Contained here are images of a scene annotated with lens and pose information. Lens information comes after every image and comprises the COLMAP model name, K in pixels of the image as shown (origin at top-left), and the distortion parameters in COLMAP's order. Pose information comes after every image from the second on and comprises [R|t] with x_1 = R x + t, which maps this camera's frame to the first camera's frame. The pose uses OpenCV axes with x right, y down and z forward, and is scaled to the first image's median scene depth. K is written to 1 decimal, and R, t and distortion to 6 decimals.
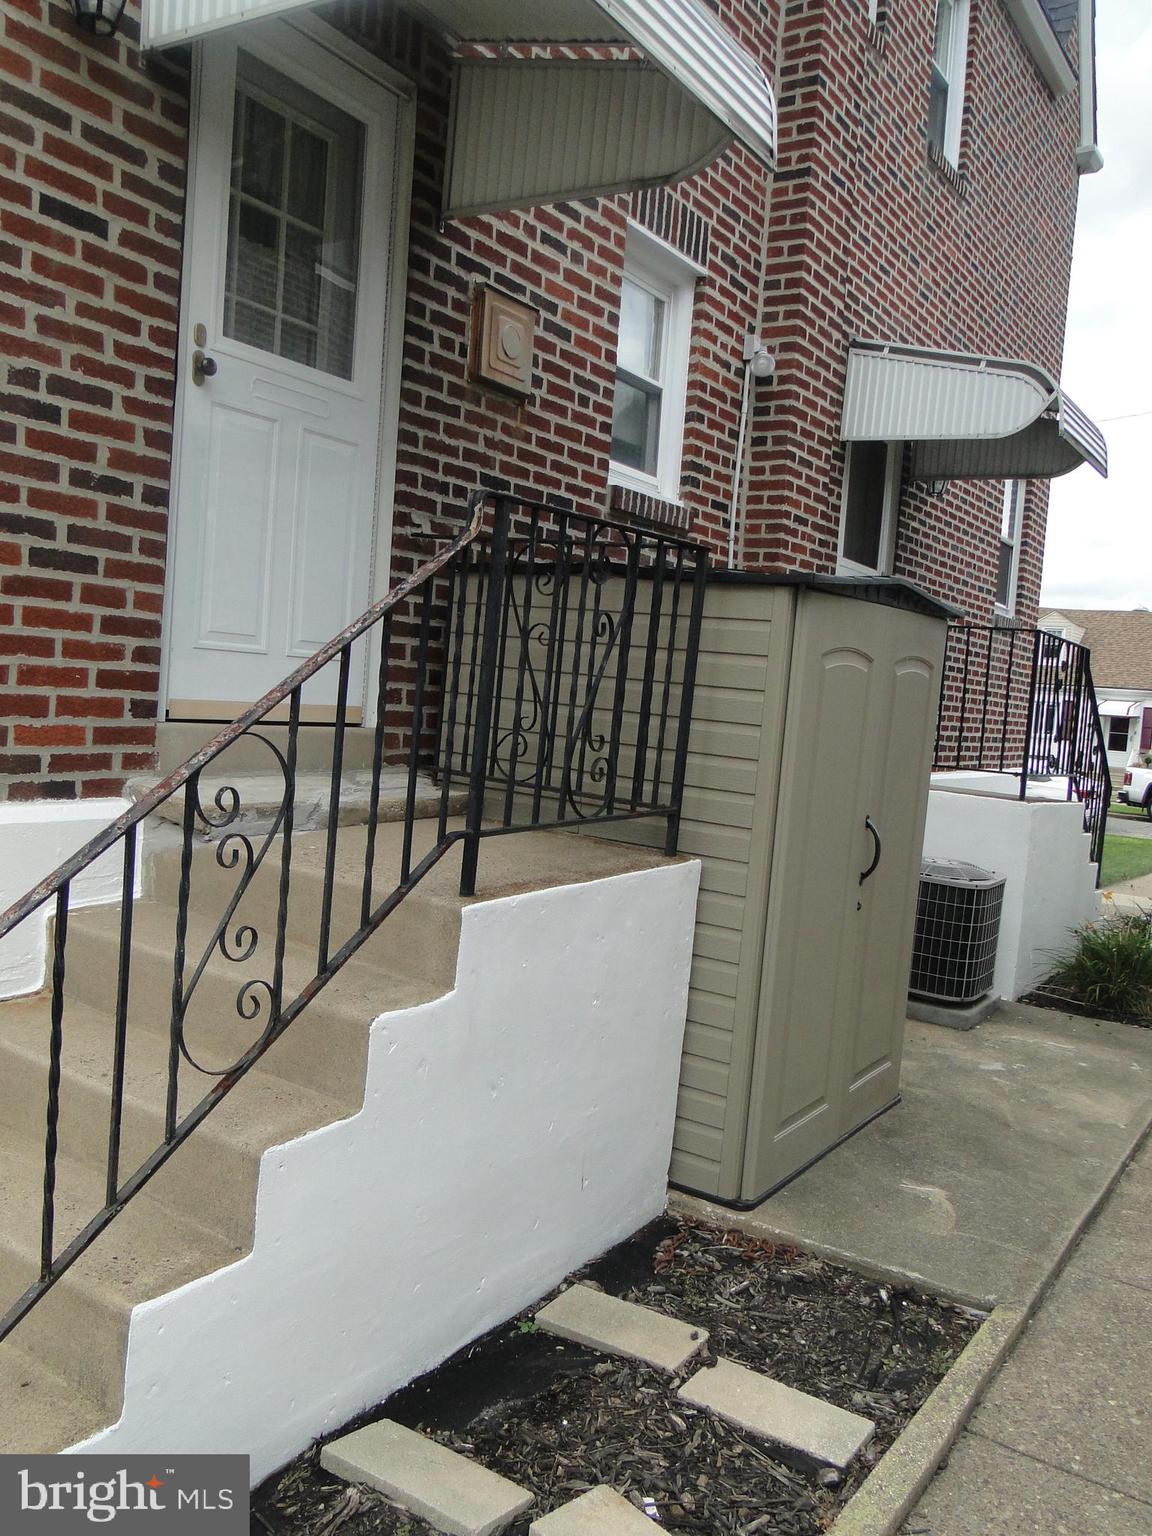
lens RADIAL K [[1278.2, 0, 579.7], [0, 1278.2, 761.5], [0, 0, 1]] dist [0.003160, 0.004772]
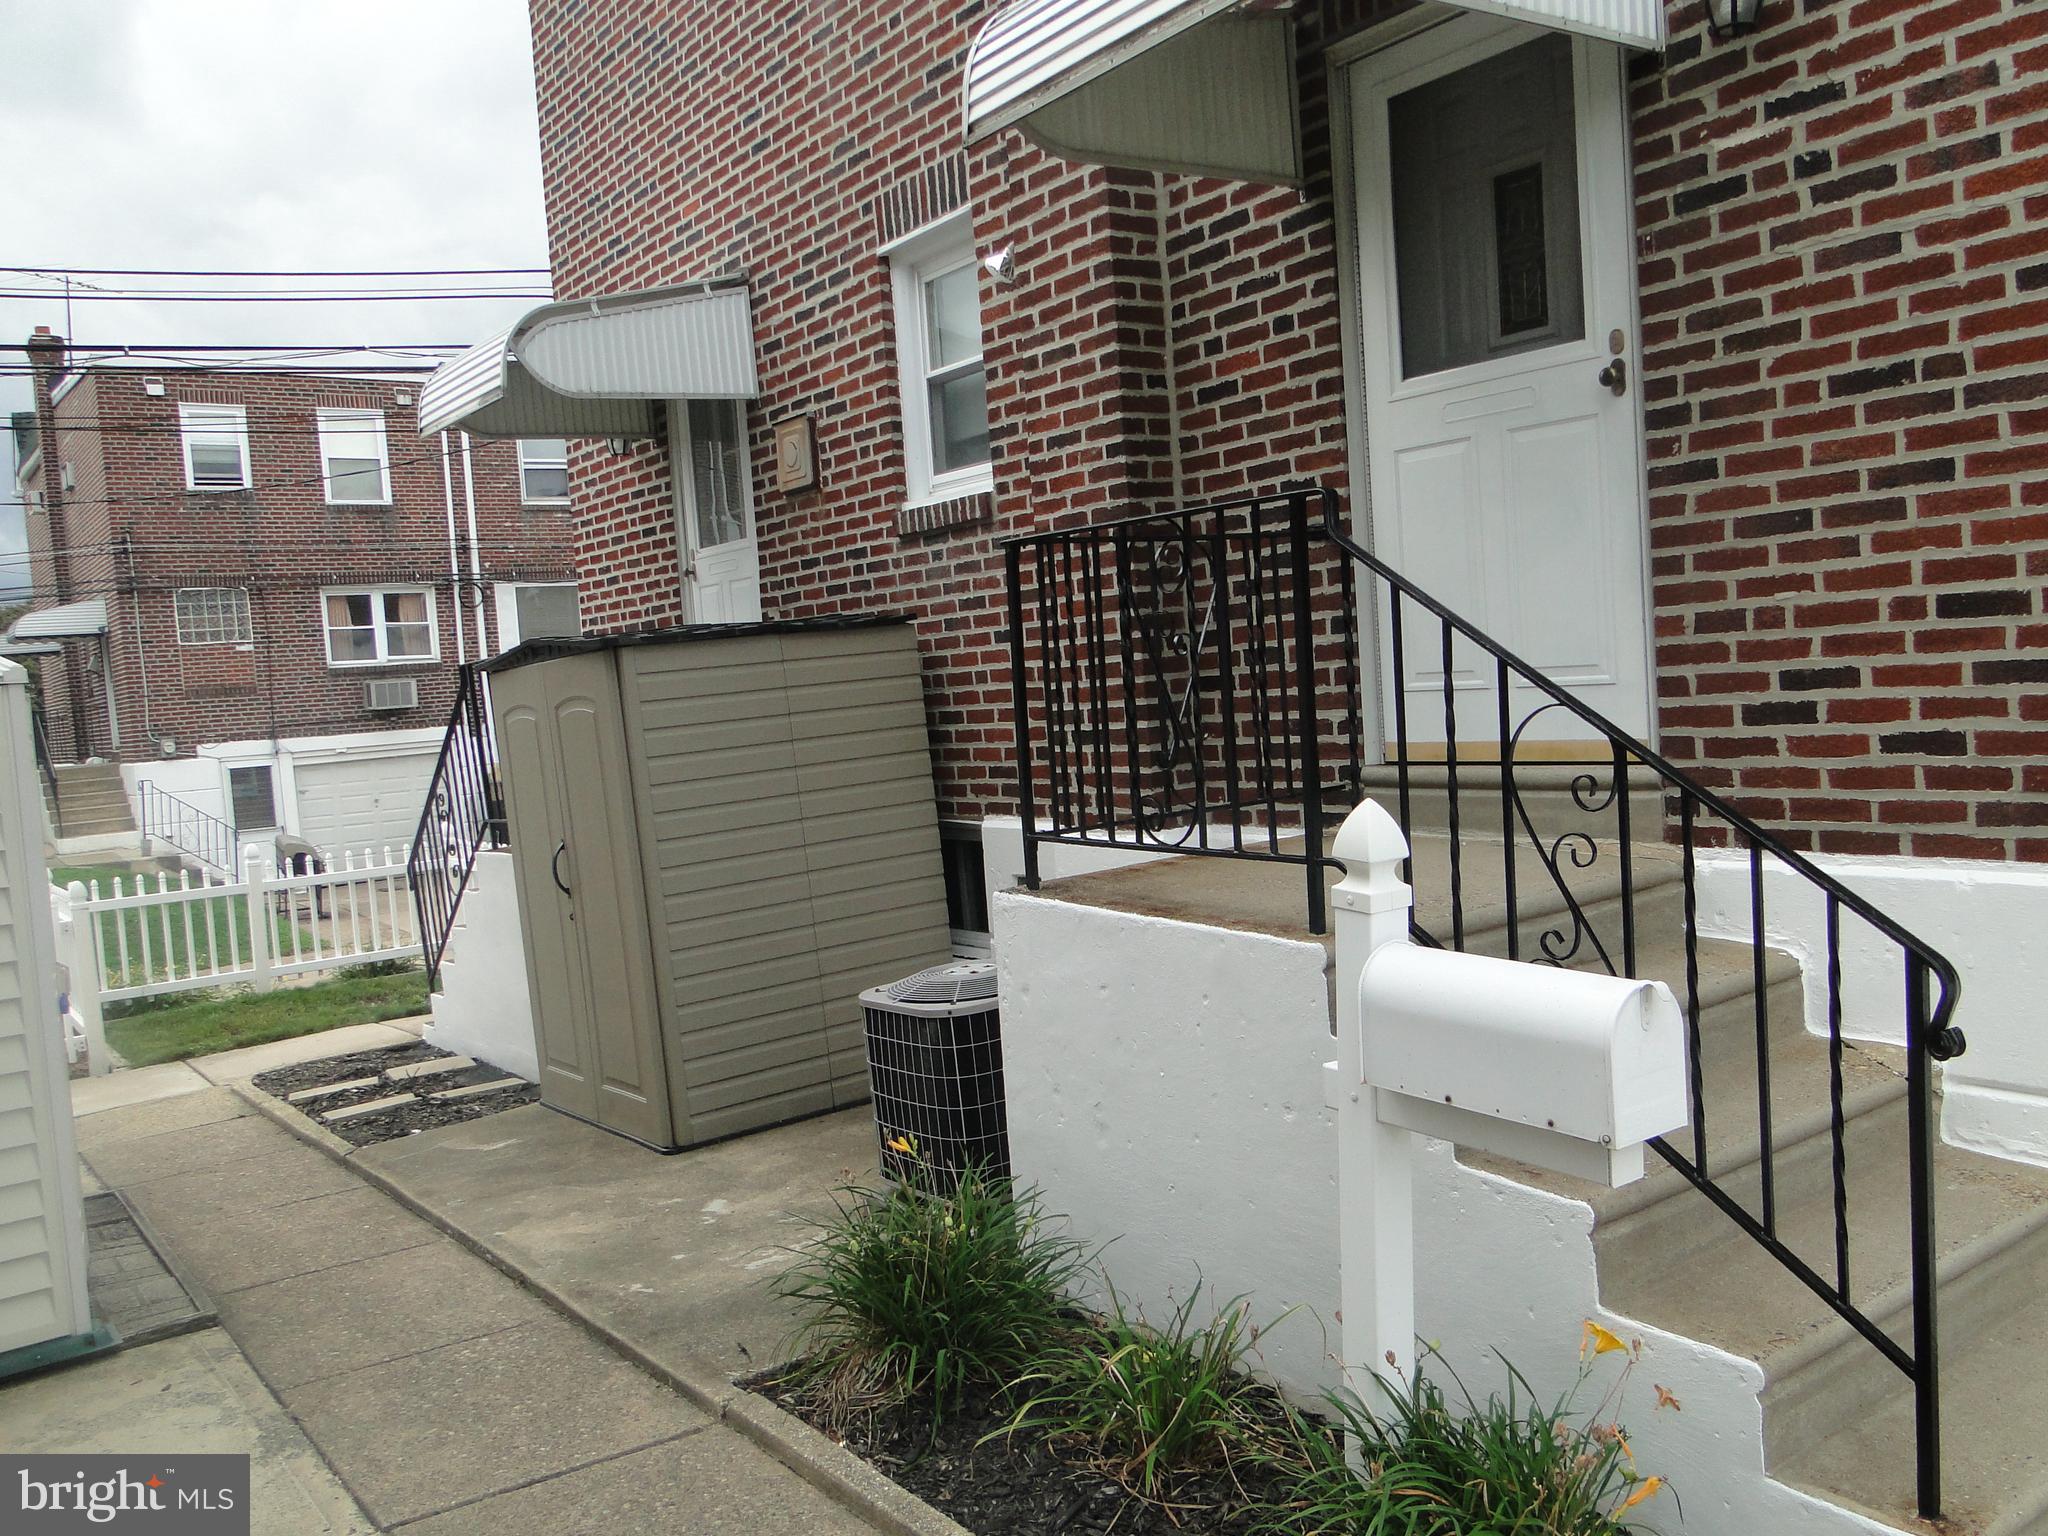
lens RADIAL K [[1704.2, 0, 1027.9], [0, 1704.2, 782.5], [0, 0, 1]] dist [0.003160, 0.004772]
pose [[-0.371317, -0.004192, -0.928497, 1.304715], [-0.018094, 0.999833, 0.002722, -0.012854], [0.928330, 0.017811, -0.371331, 1.703633]]
